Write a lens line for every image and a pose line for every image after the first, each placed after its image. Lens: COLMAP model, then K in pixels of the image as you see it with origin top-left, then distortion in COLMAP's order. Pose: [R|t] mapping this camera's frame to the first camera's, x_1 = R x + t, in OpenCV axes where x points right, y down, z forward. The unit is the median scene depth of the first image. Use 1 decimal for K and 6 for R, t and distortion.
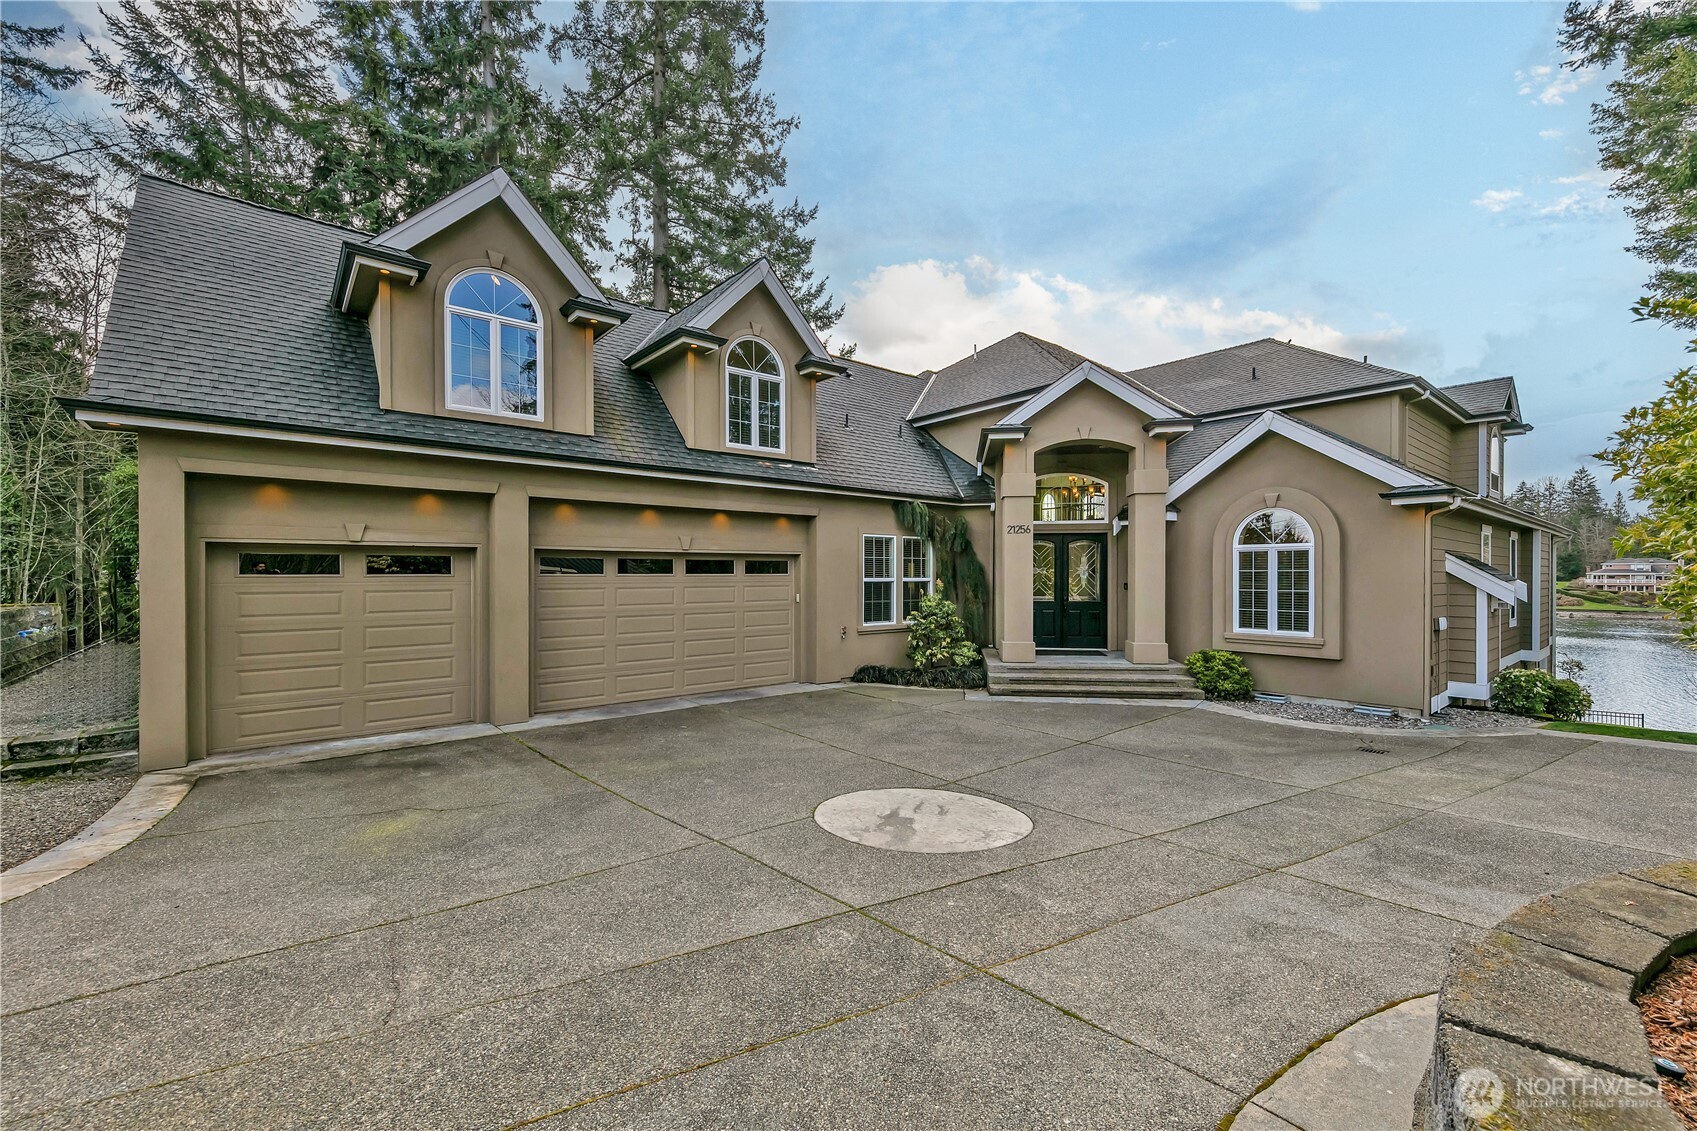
lens RADIAL K [[718.2, 0, 844.3], [0, 718.2, 580.1], [0, 0, 1]] dist [-0.002657, -0.000265]
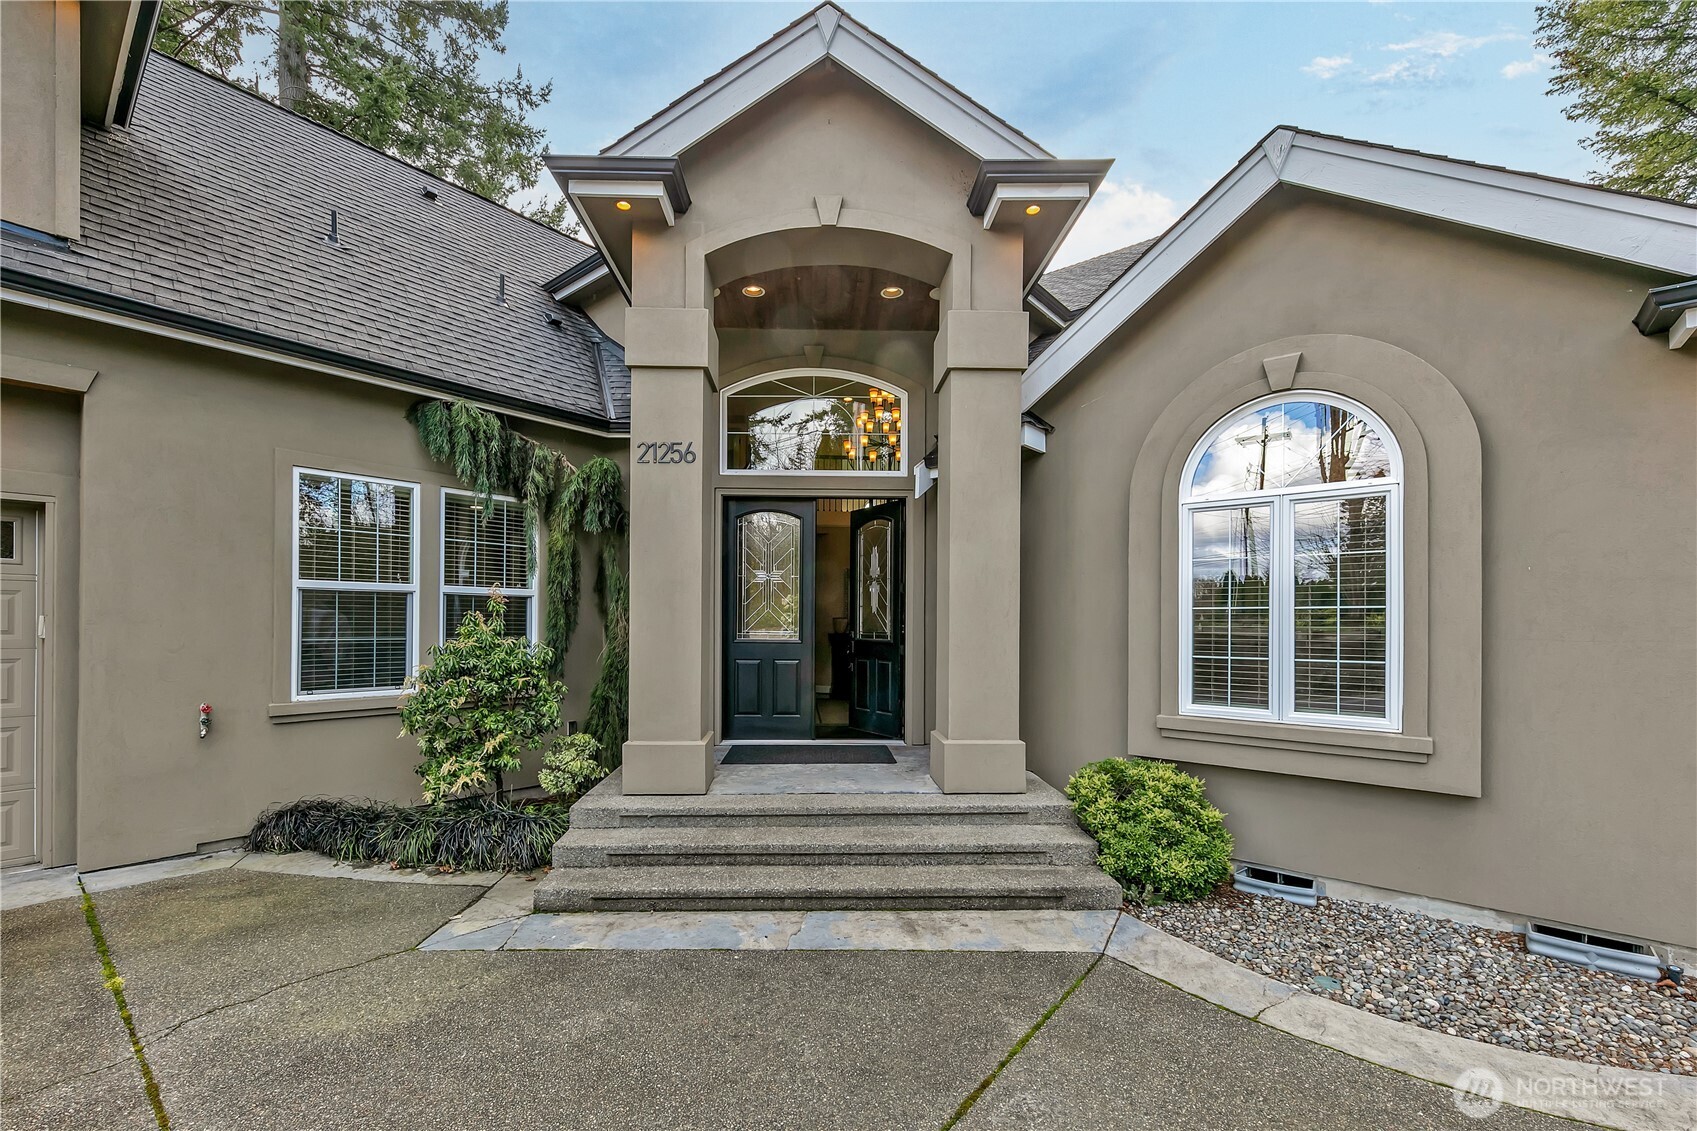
lens RADIAL K [[638.8, 0, 863.4], [0, 638.8, 636.1], [0, 0, 1]] dist [-0.001127, -0.000578]
pose [[0.982773, 0.005582, 0.184734, 0.287495], [-0.005651, 0.999984, -0.000158, 0.028891], [-0.184732, -0.000889, 0.982789, 0.646744]]
